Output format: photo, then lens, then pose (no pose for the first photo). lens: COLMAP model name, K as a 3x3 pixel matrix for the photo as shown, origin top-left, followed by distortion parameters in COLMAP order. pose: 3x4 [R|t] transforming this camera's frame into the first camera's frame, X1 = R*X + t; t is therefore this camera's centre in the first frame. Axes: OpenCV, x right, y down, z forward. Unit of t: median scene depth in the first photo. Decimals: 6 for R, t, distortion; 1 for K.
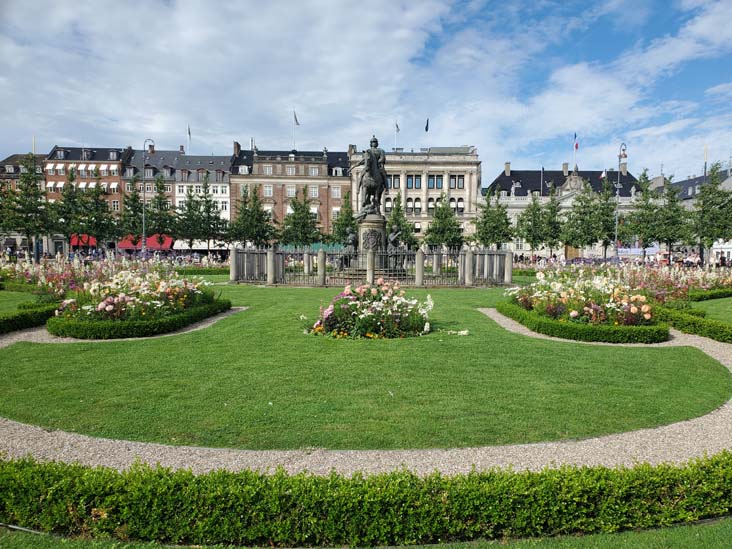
lens RADIAL K [[506.3, 0, 367.4], [0, 506.3, 313.5], [0, 0, 1]] dist [0.022852, -0.002648]
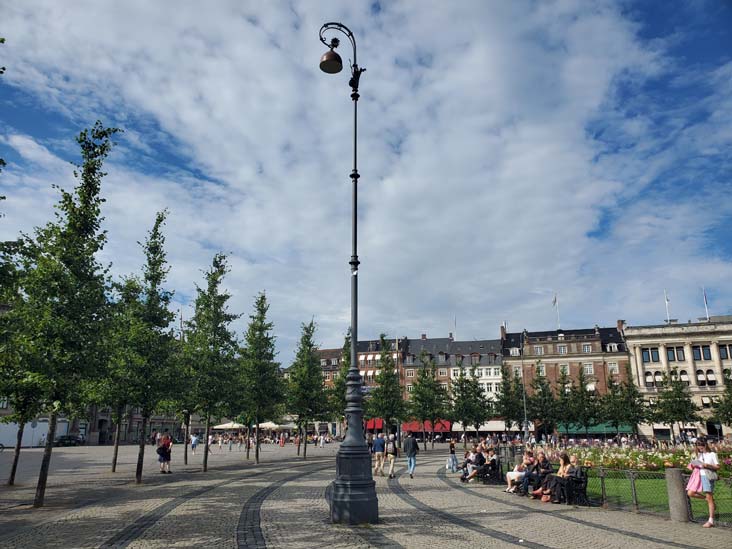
lens RADIAL K [[540.2, 0, 376.8], [0, 540.2, 277.7], [0, 0, 1]] dist [-0.015873, -0.002418]
pose [[0.951697, -0.095712, -0.291741, -0.174056], [-0.028155, 0.918965, -0.393332, 0.016829], [0.305746, 0.382546, 0.871882, -0.091071]]
